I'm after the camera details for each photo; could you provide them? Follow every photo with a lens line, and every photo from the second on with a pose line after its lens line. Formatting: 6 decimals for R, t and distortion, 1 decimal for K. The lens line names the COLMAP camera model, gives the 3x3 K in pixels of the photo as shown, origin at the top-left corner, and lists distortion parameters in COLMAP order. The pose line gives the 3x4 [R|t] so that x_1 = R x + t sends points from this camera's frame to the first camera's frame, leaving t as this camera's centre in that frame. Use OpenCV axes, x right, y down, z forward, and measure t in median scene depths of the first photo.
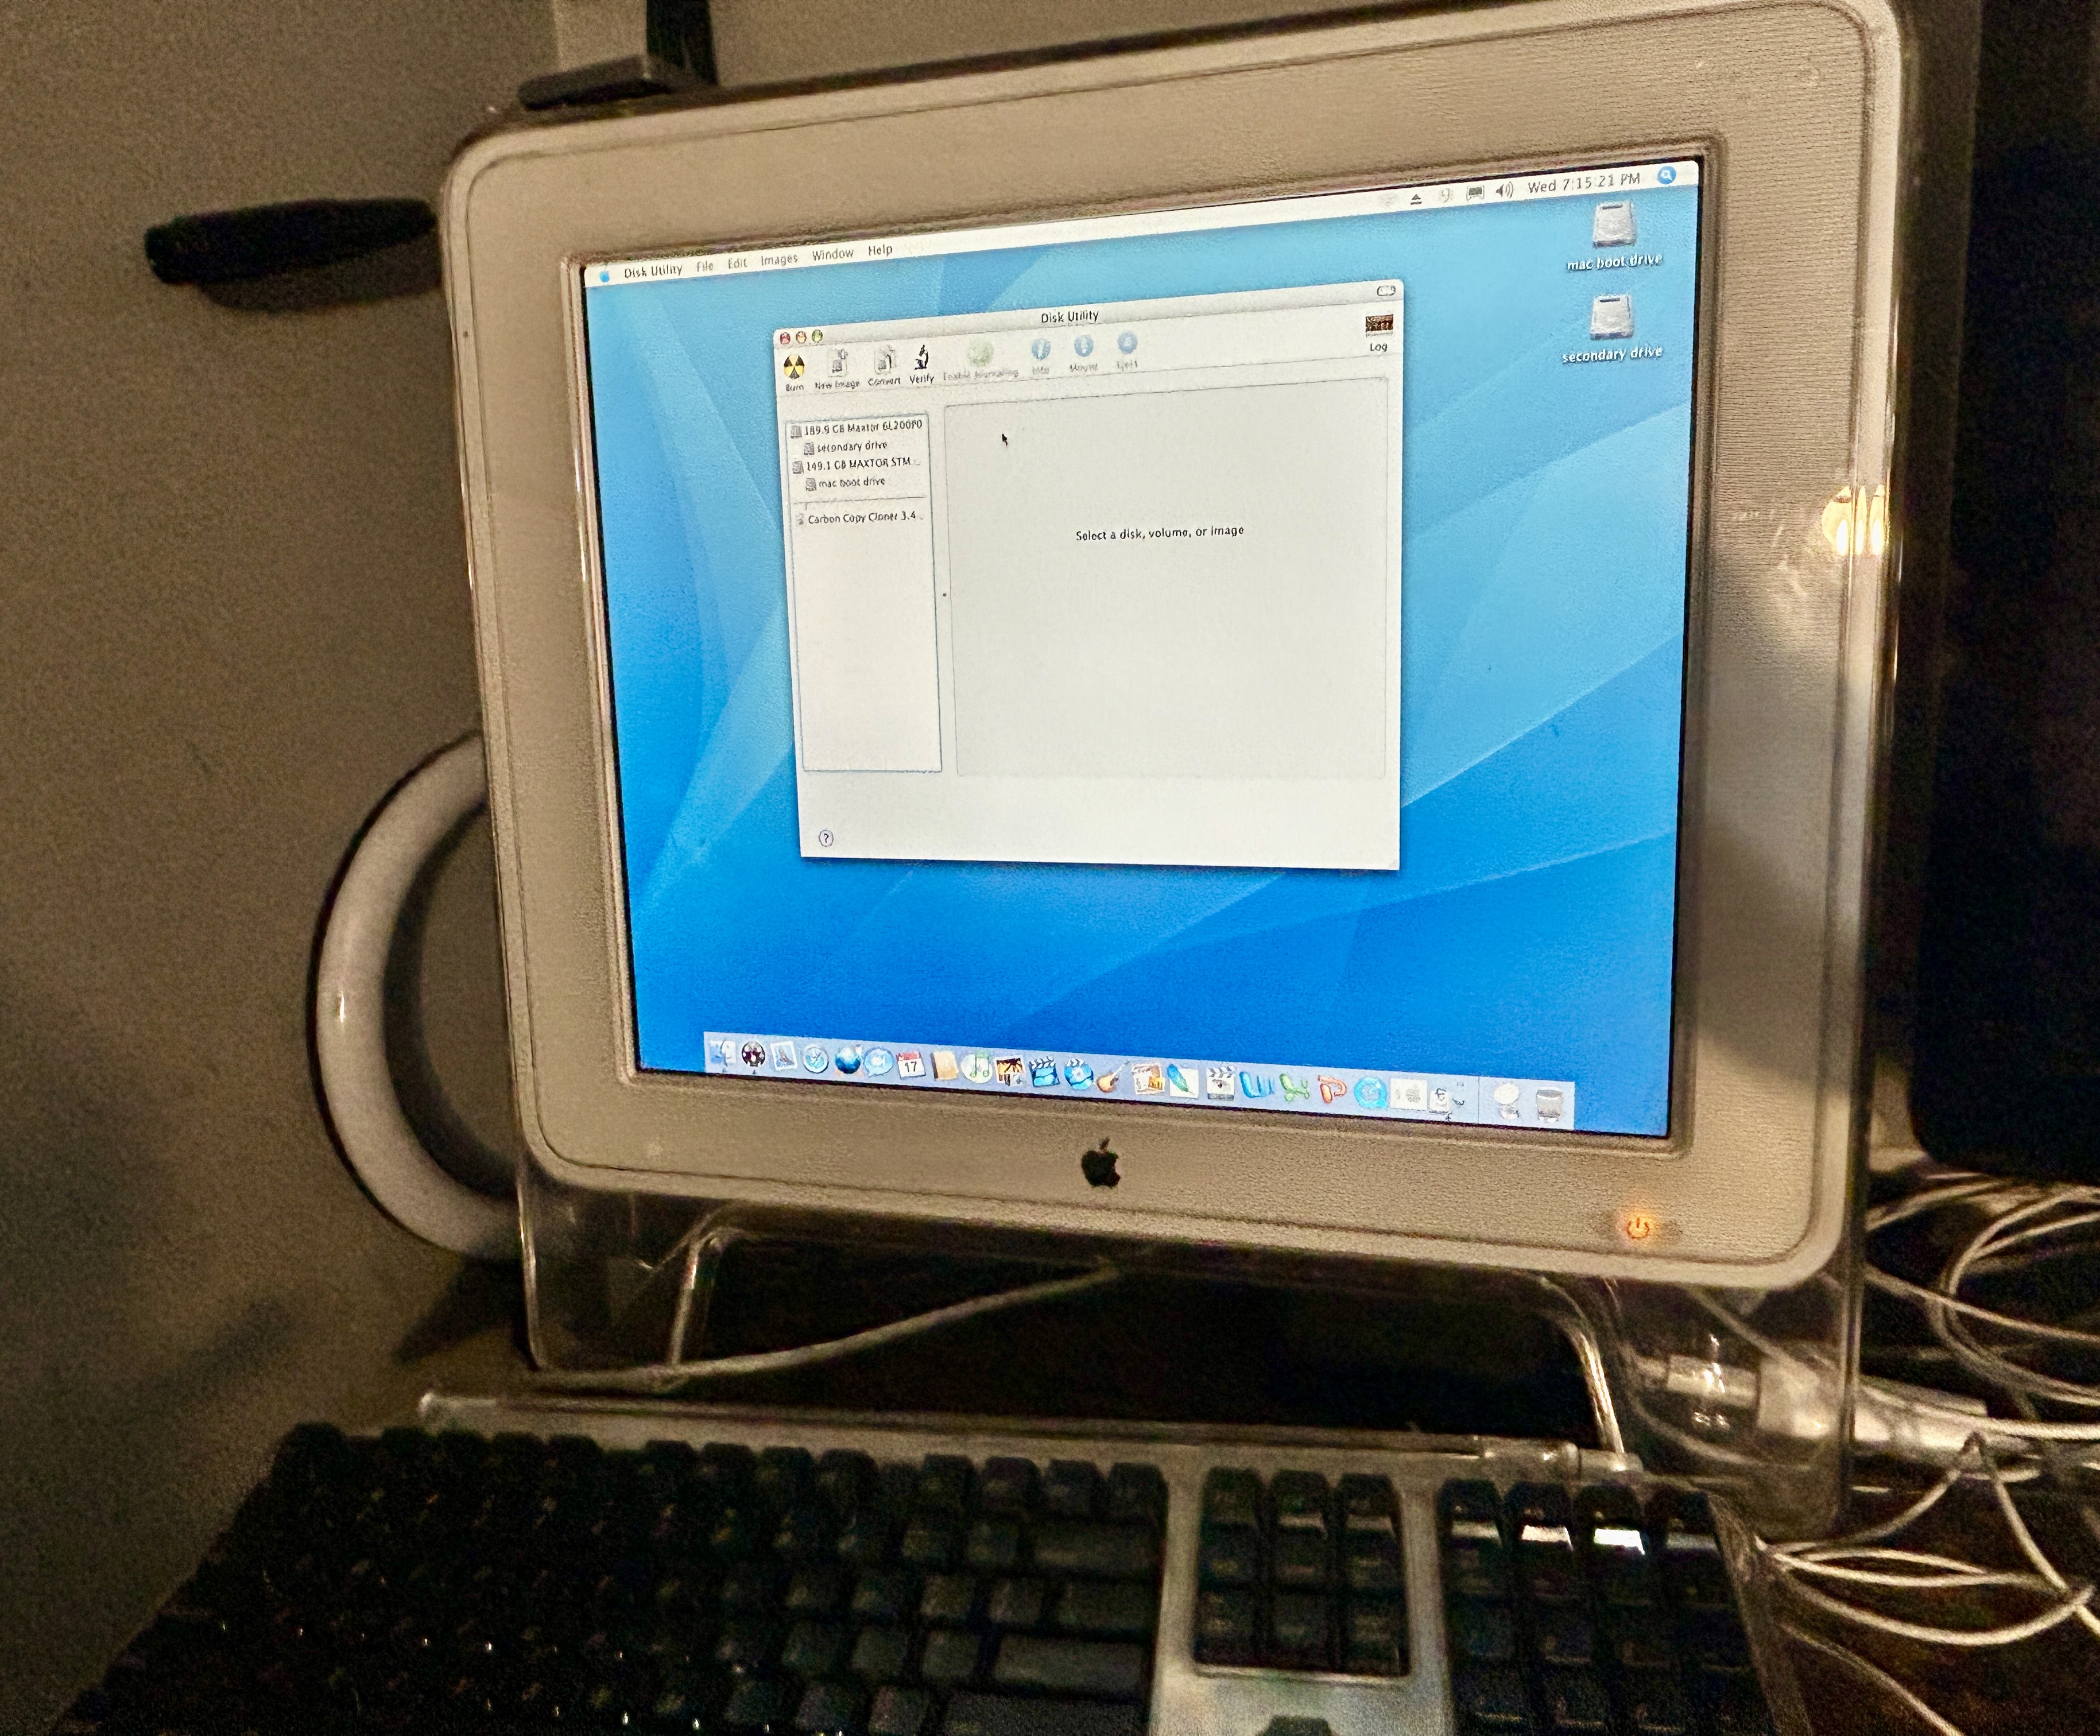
lens RADIAL K [[1858.7, 0, 1050.0], [0, 1858.7, 868.0], [0, 0, 1]] dist [0.069175, 0.001528]
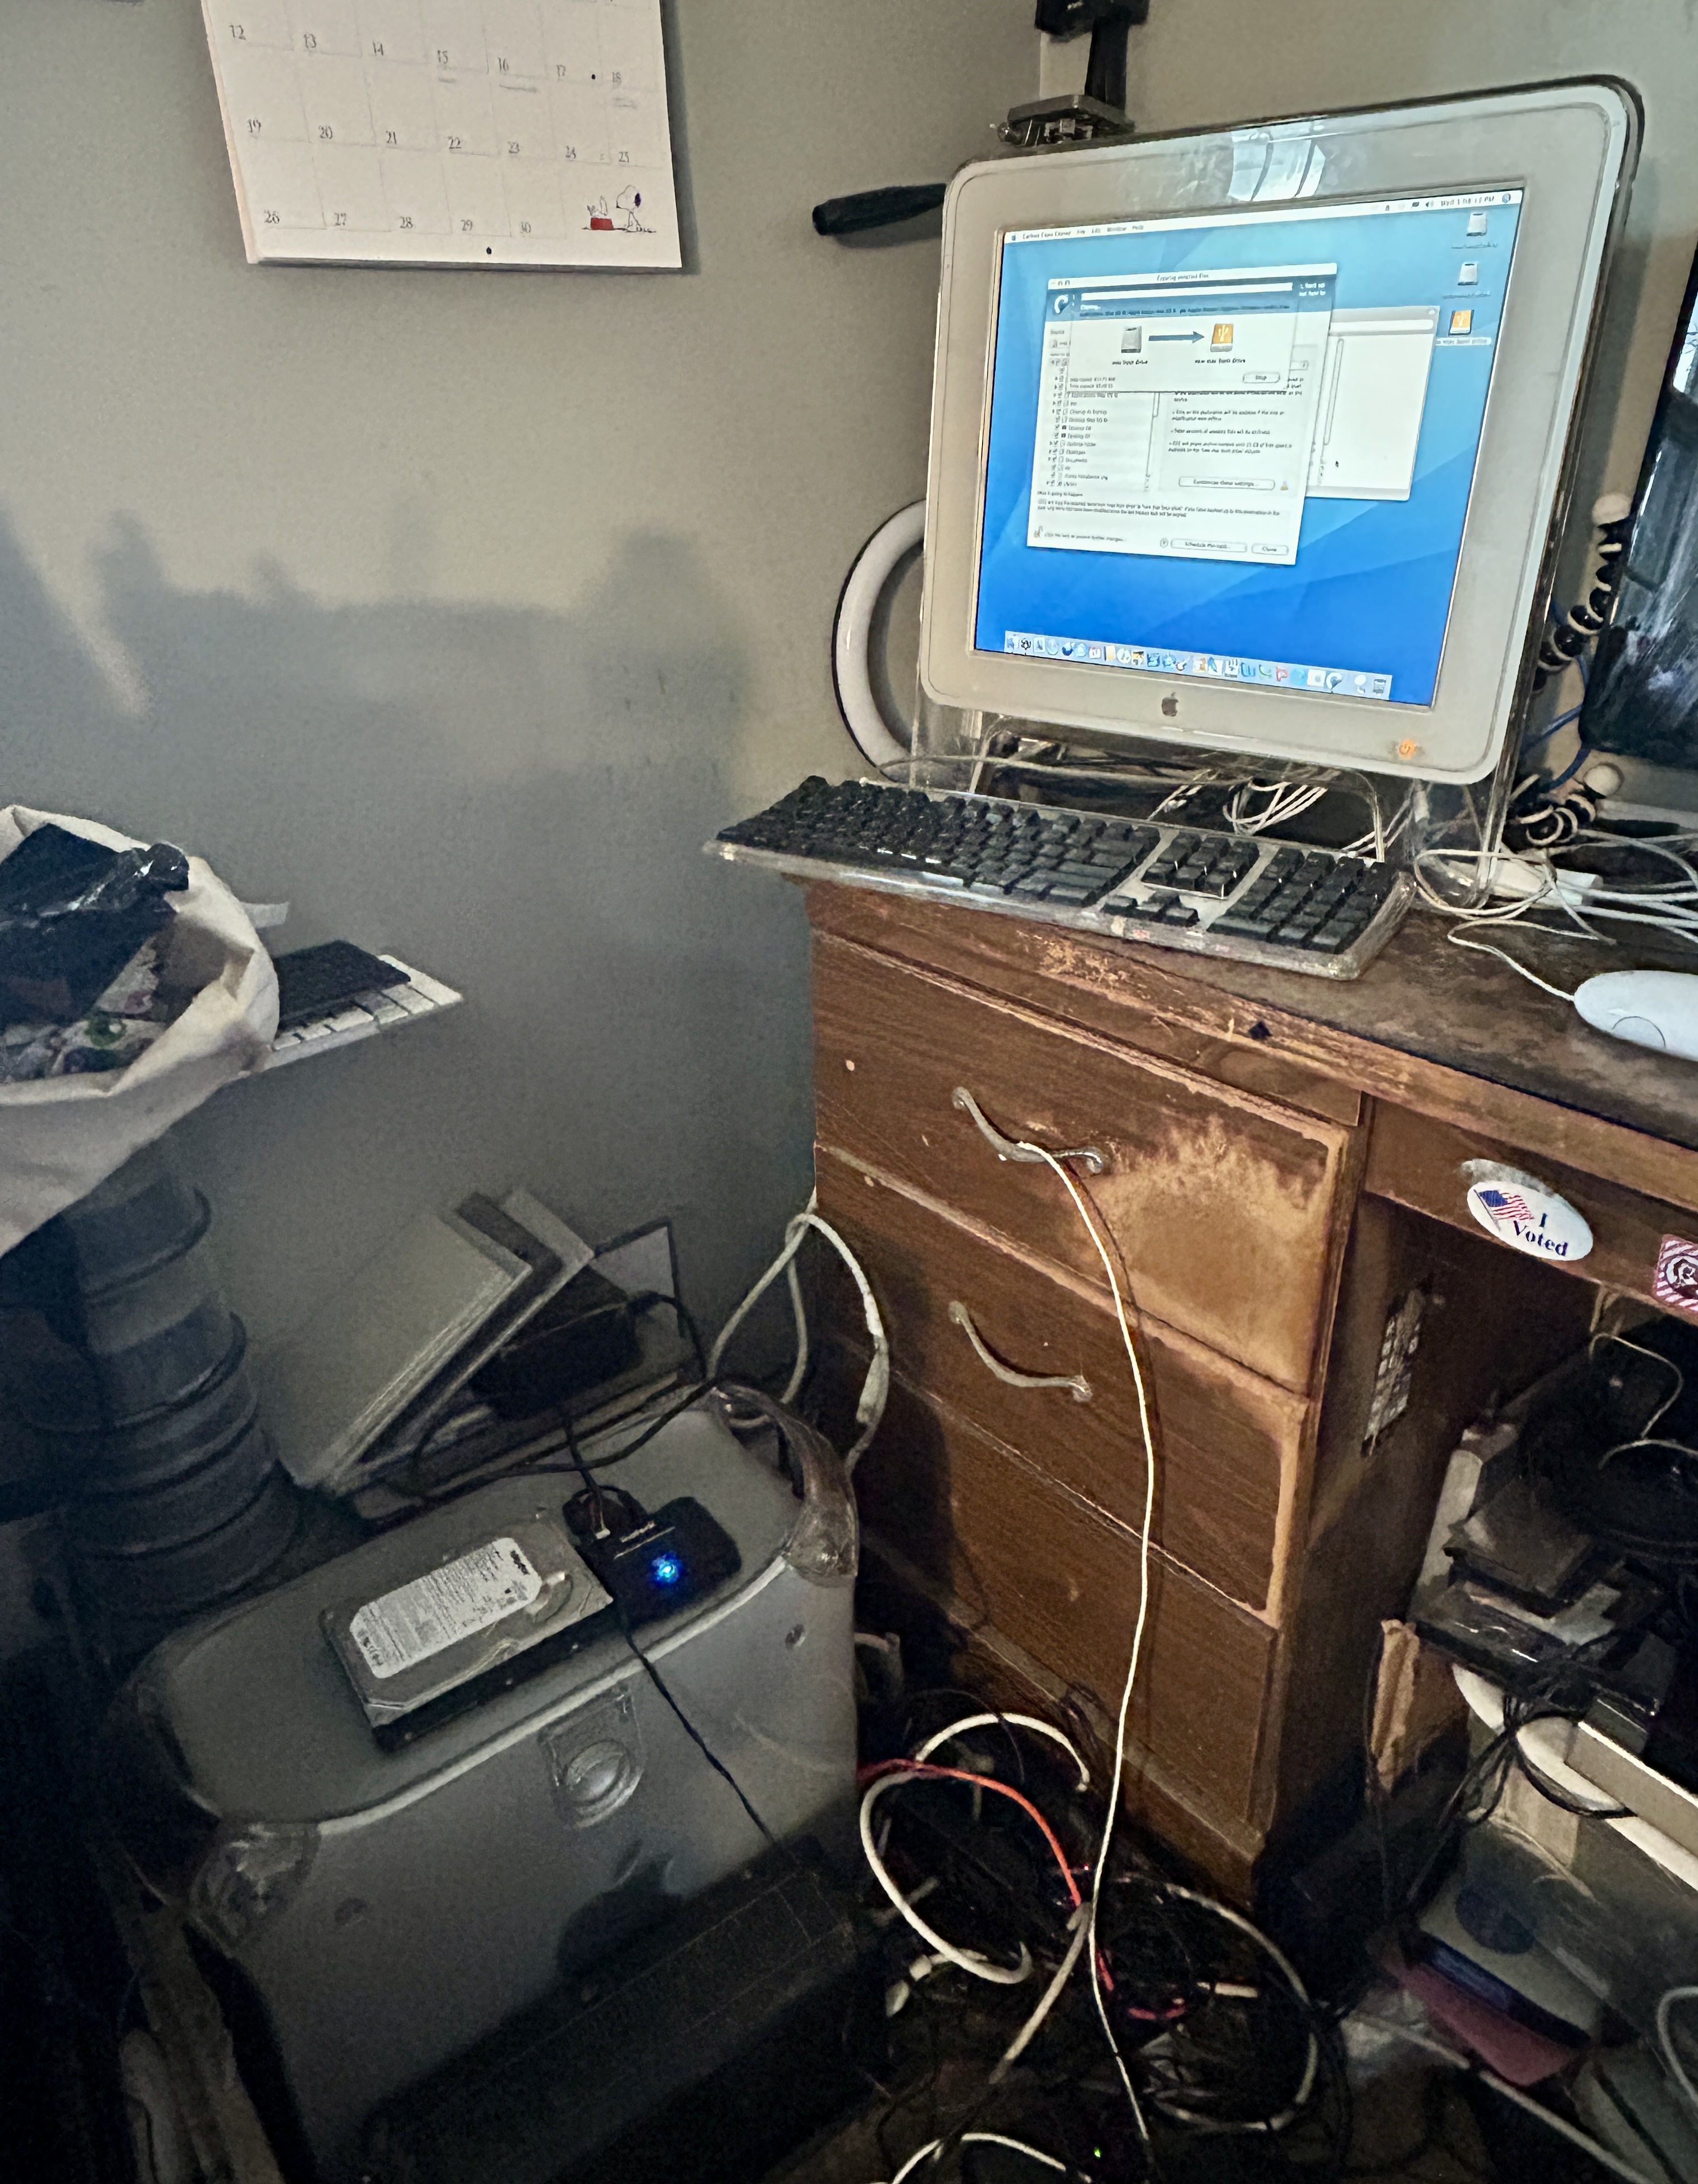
lens RADIAL K [[1427.4, 0, 849.0], [0, 1427.4, 1092.0], [0, 0, 1]] dist [0.000731, -0.000368]
pose [[0.926359, 0.208505, -0.313664, 0.279525], [-0.124234, 0.955335, 0.268143, 0.182792], [0.355563, -0.209429, 0.910887, -0.682550]]
